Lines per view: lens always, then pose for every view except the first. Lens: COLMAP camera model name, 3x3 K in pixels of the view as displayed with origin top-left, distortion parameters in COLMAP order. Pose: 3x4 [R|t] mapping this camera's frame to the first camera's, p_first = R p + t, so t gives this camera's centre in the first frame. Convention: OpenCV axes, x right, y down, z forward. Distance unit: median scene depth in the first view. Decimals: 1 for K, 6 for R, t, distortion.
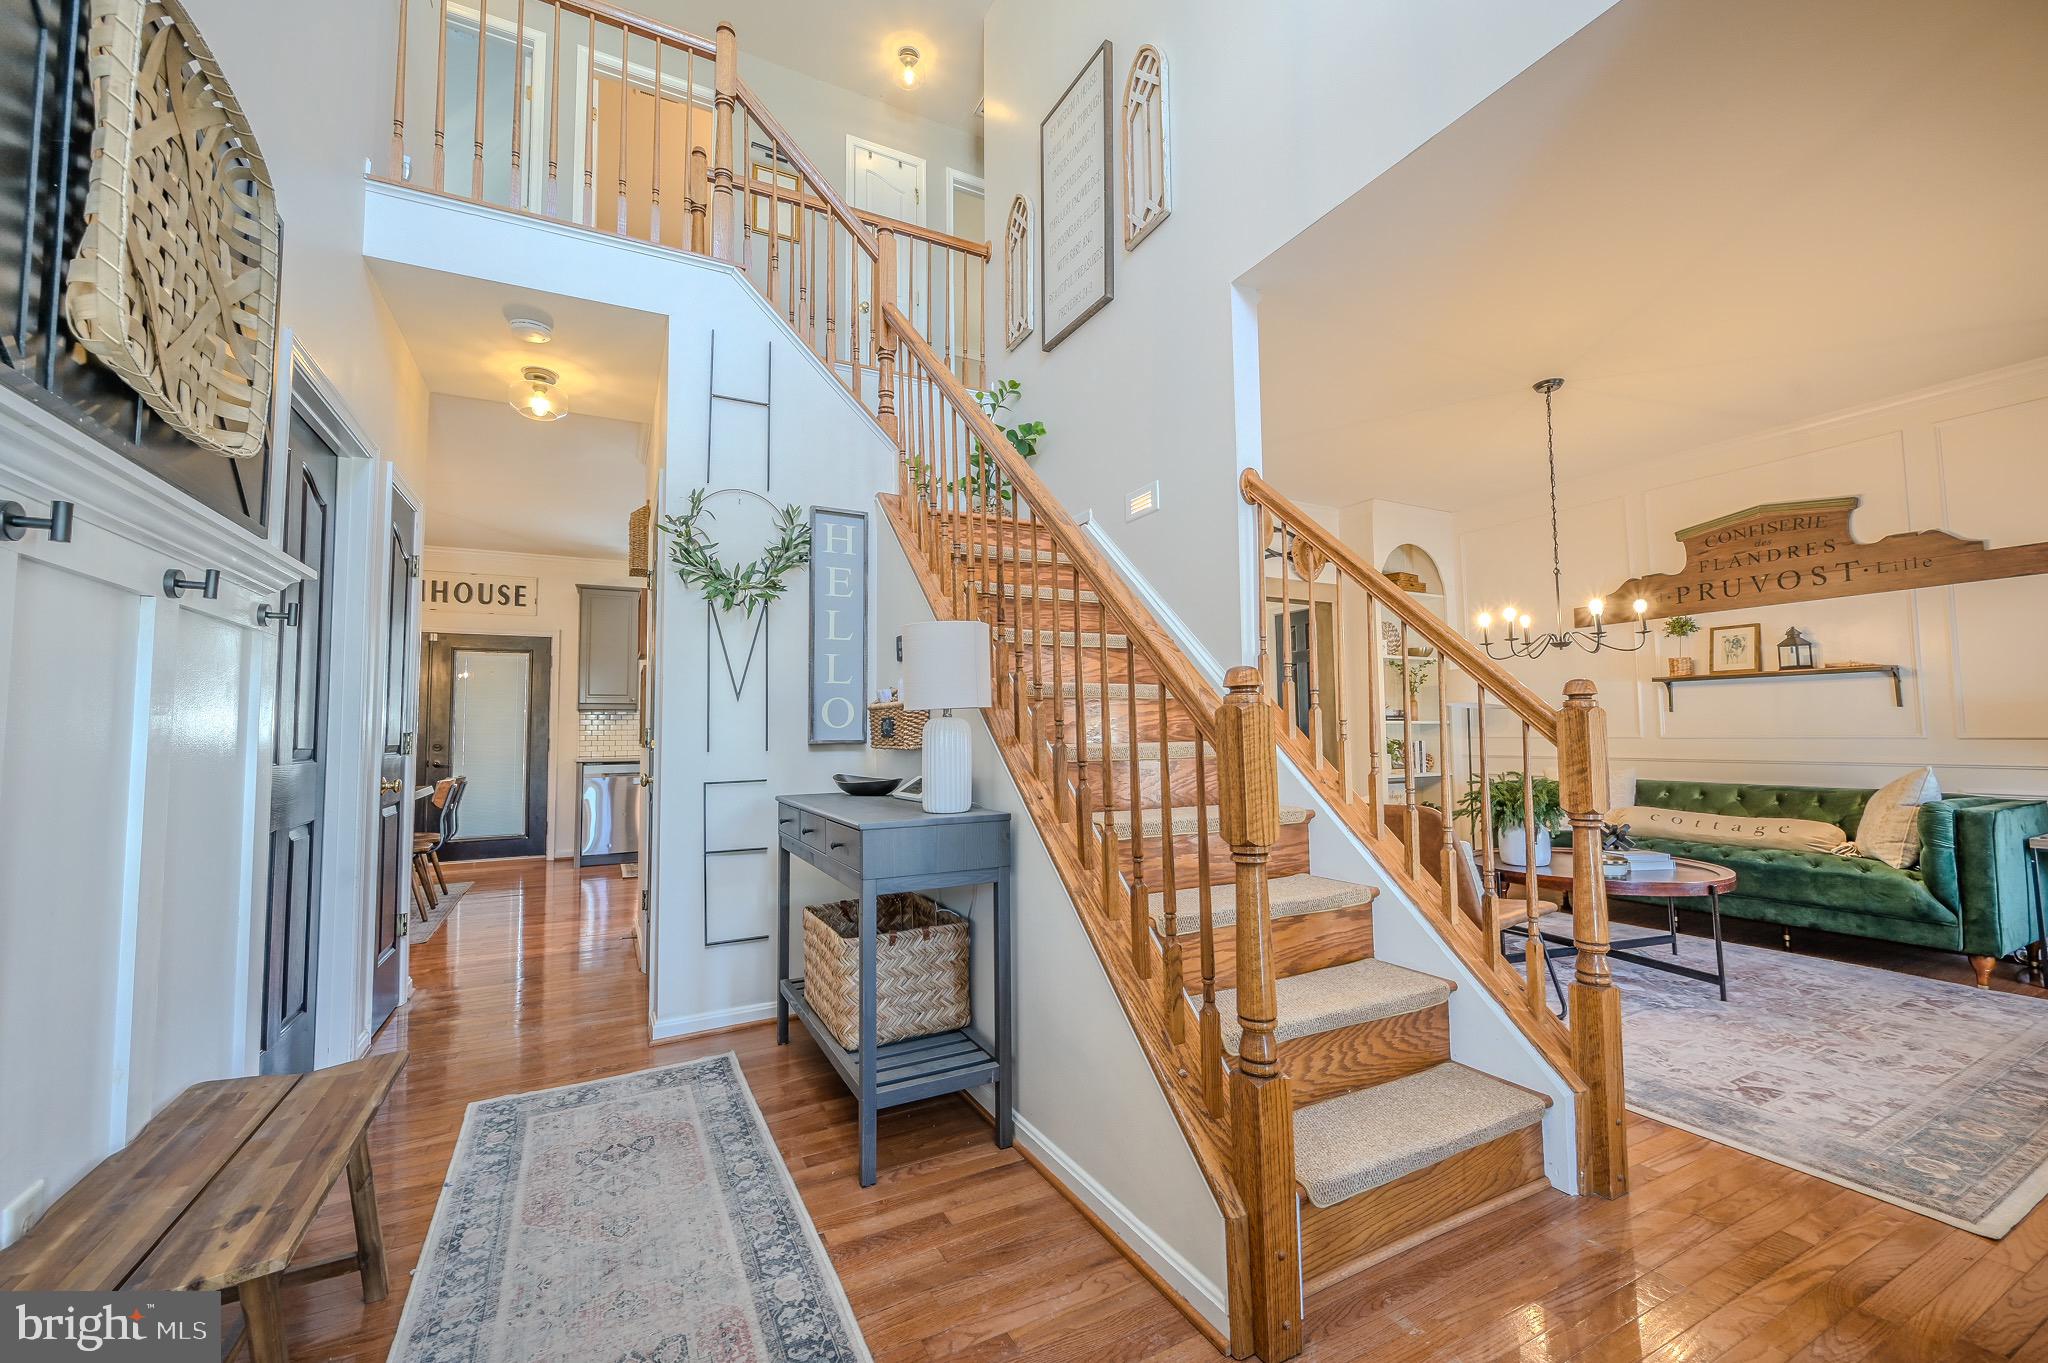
lens RADIAL K [[823.4, 0, 1035.1], [0, 823.4, 679.9], [0, 0, 1]] dist [0.000892, 0.000332]
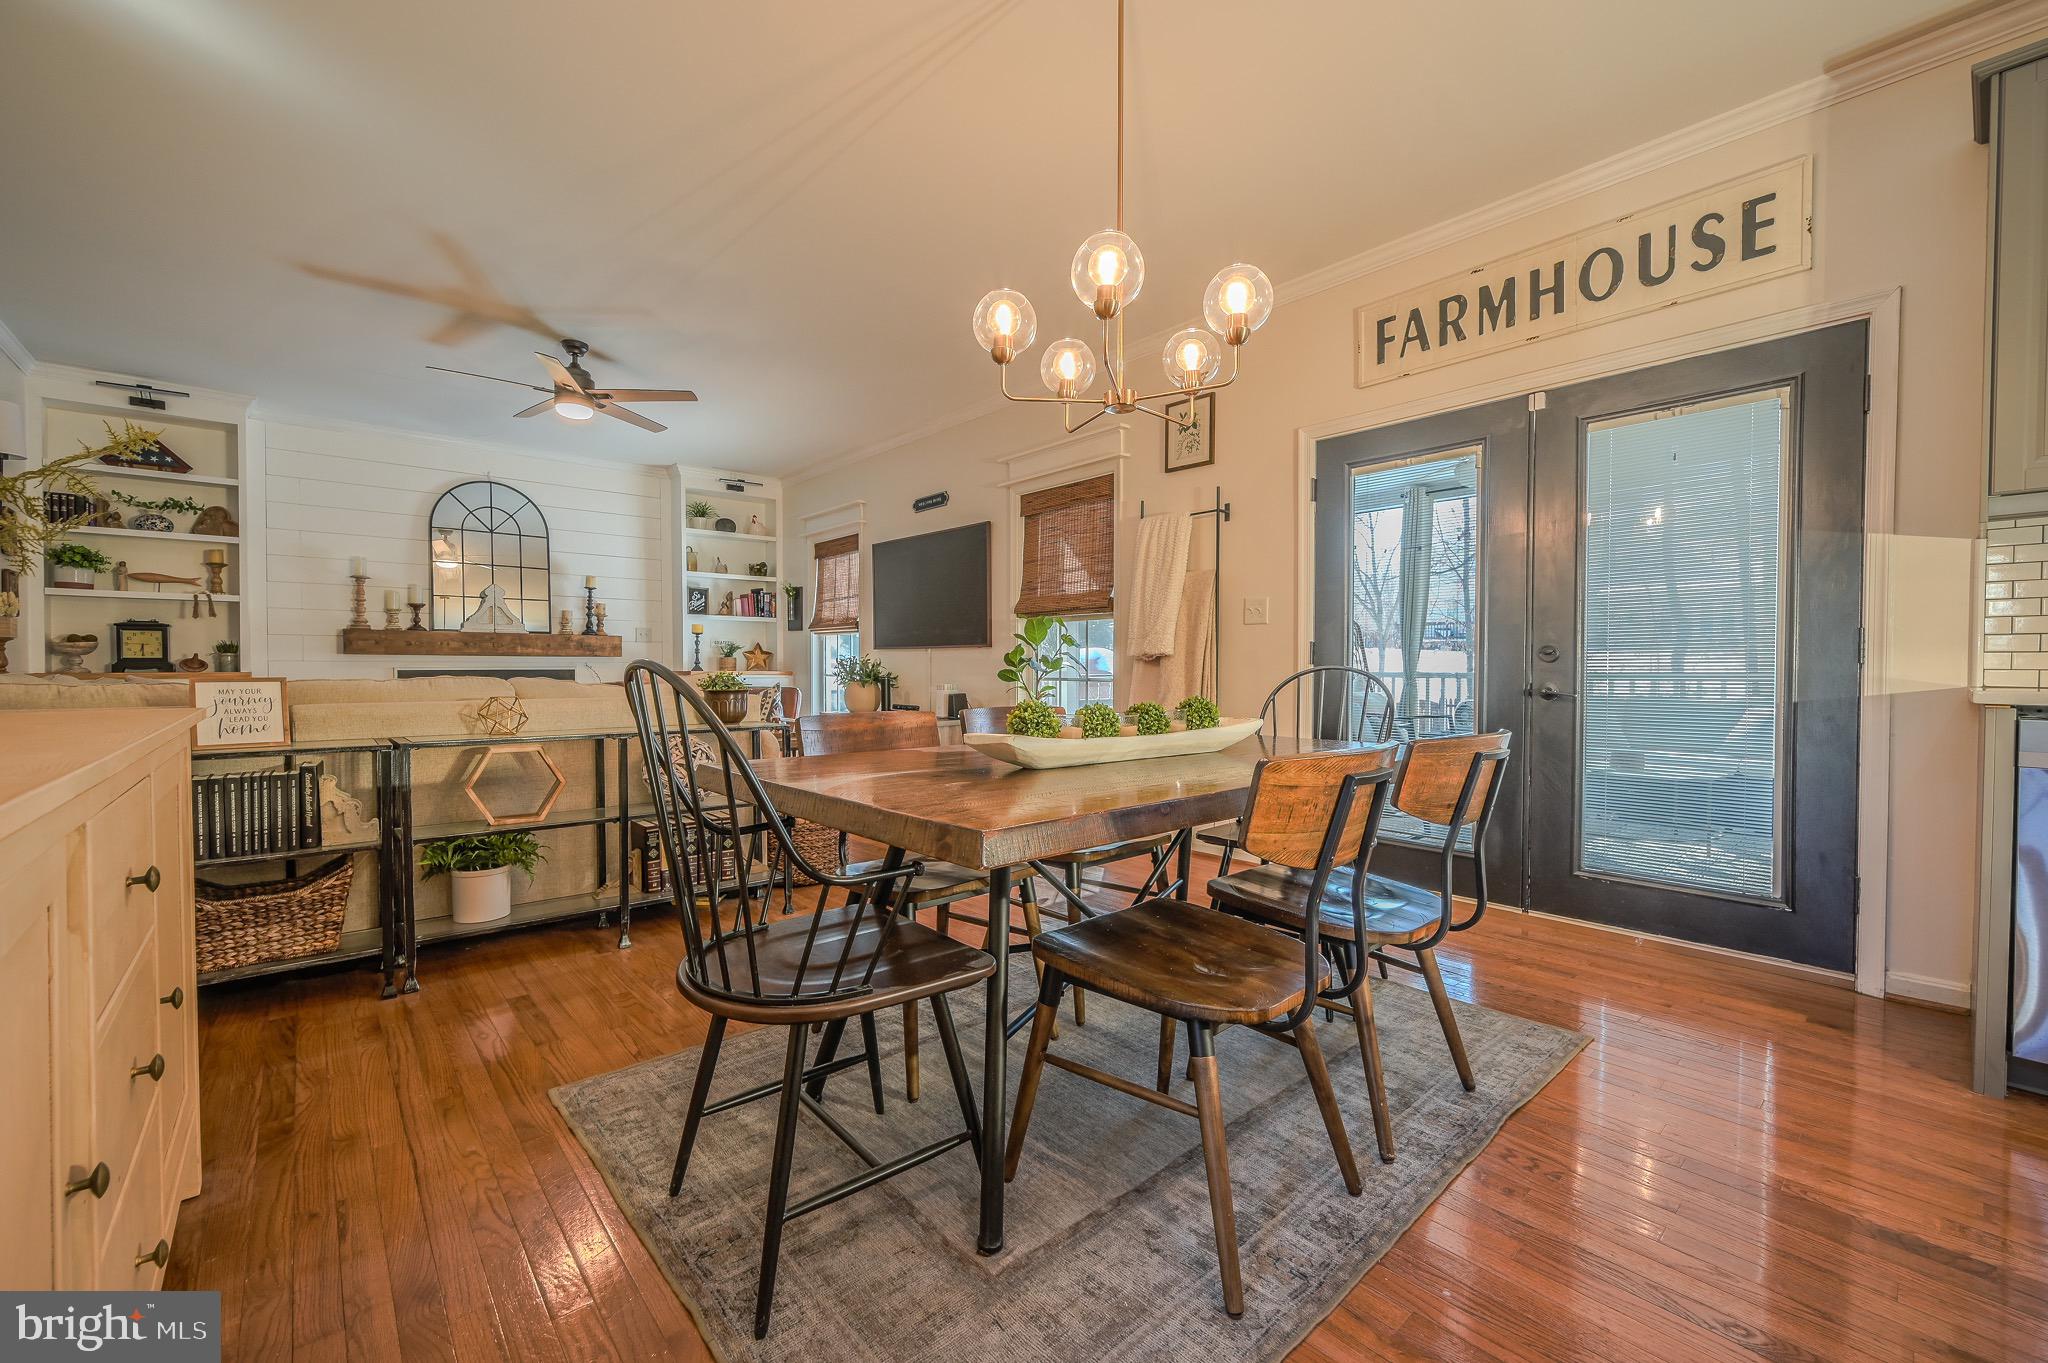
lens RADIAL K [[823.4, 0, 1036.6], [0, 823.4, 681.4], [0, 0, 1]] dist [0.000892, 0.000332]
pose [[0.233487, 0.029118, -0.971924, -0.352672], [0.056465, 0.997459, 0.043447, 0.059314], [0.970719, -0.065024, 0.231250, 0.612616]]
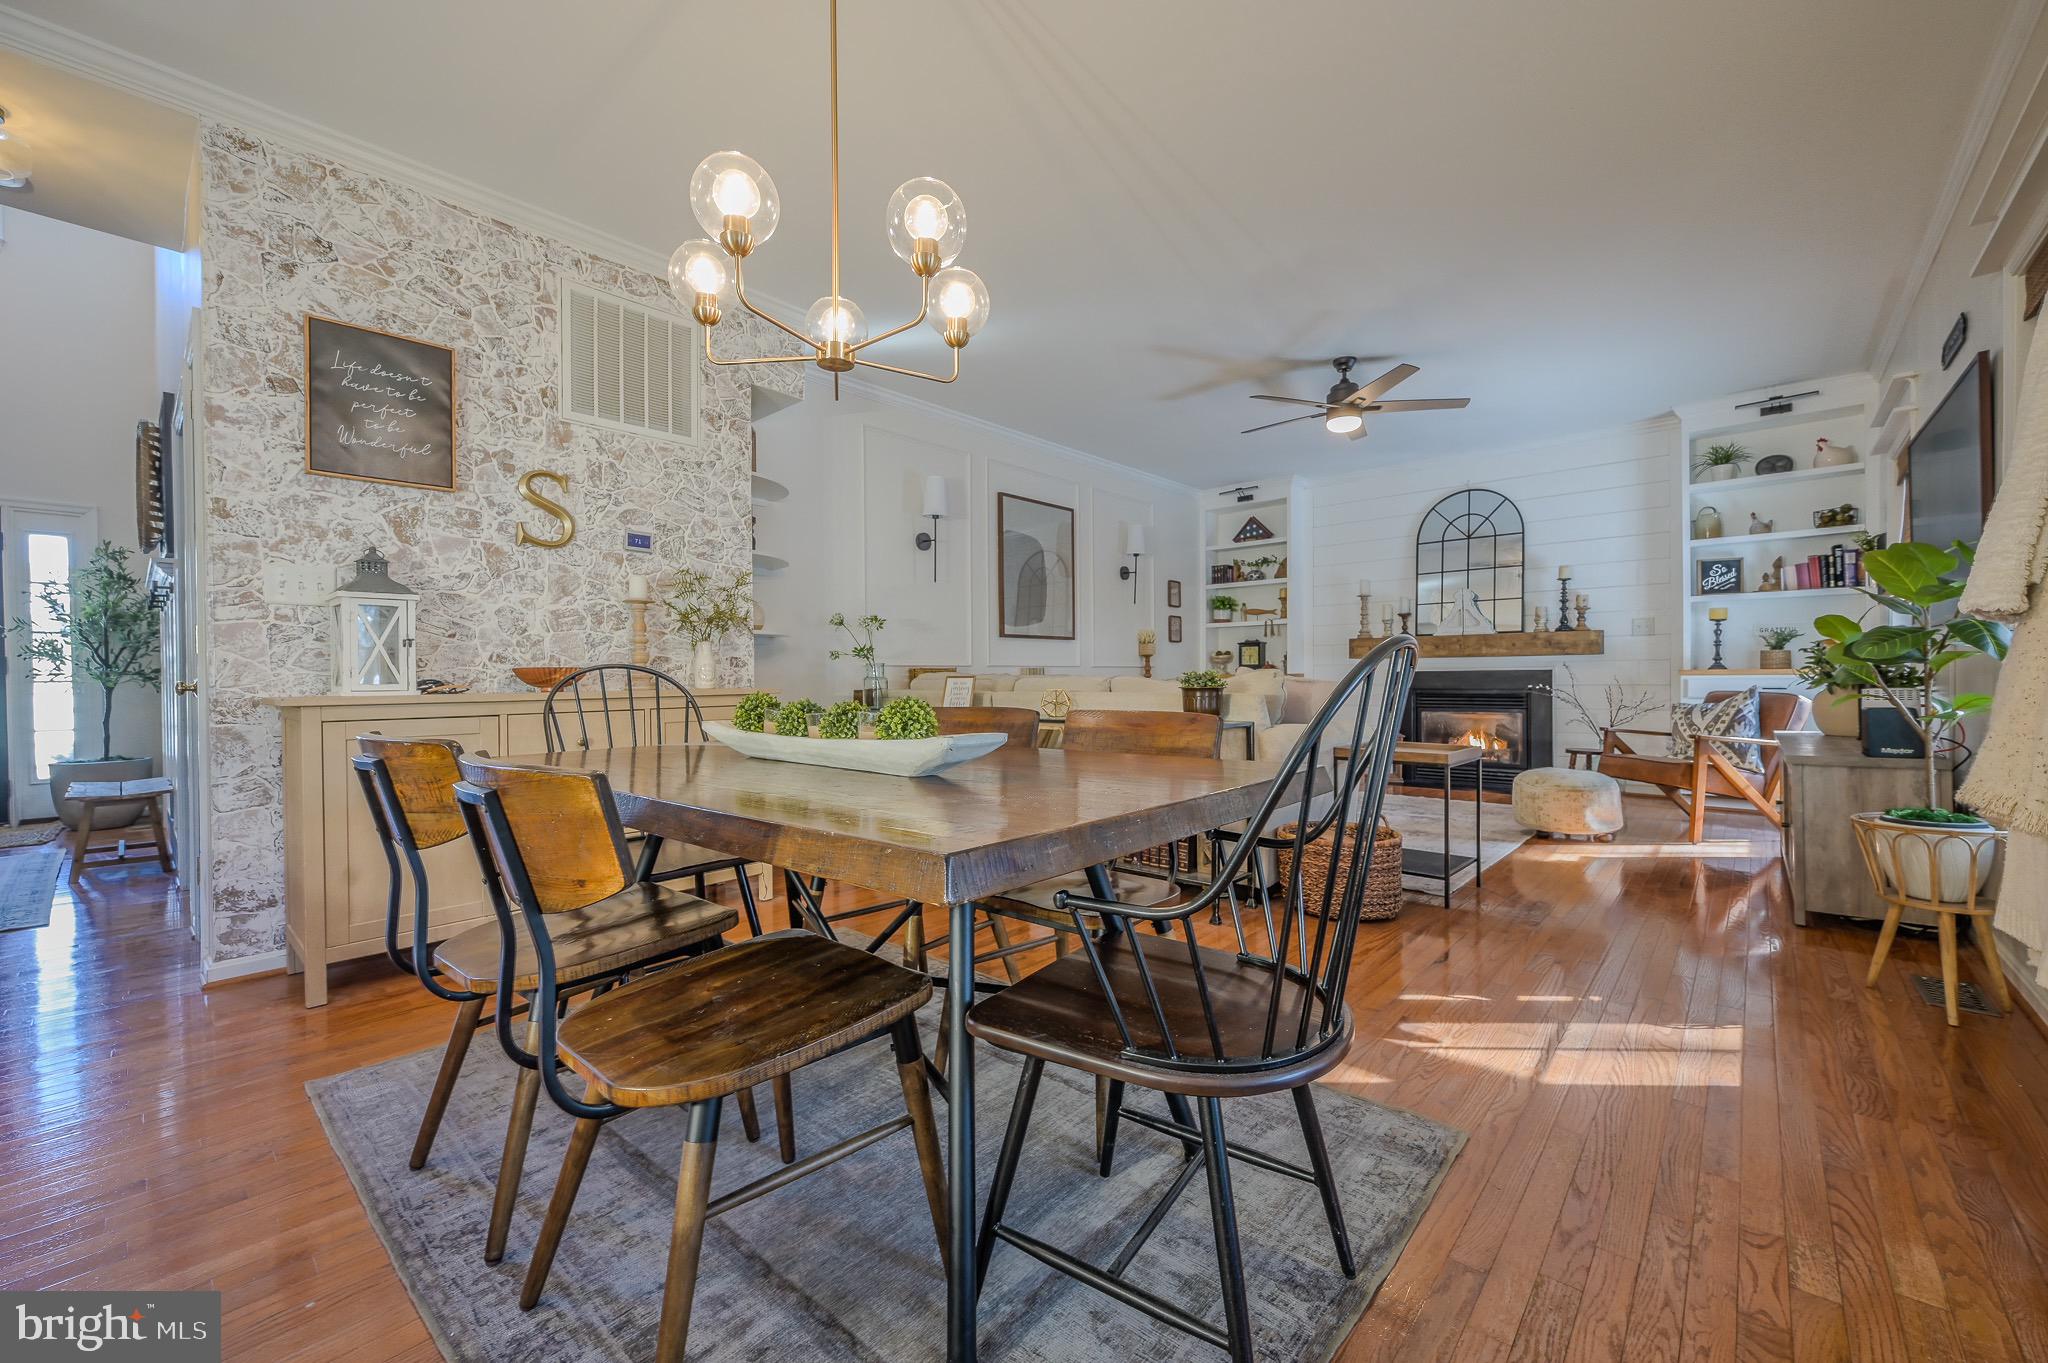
lens RADIAL K [[823.4, 0, 1018.8], [0, 823.4, 679.7], [0, 0, 1]] dist [0.000892, 0.000332]
pose [[-0.940313, 0.021388, -0.339639, -0.569764], [0.040801, 0.997909, -0.050120, 0.087667], [0.337857, -0.060986, -0.939219, 0.940219]]
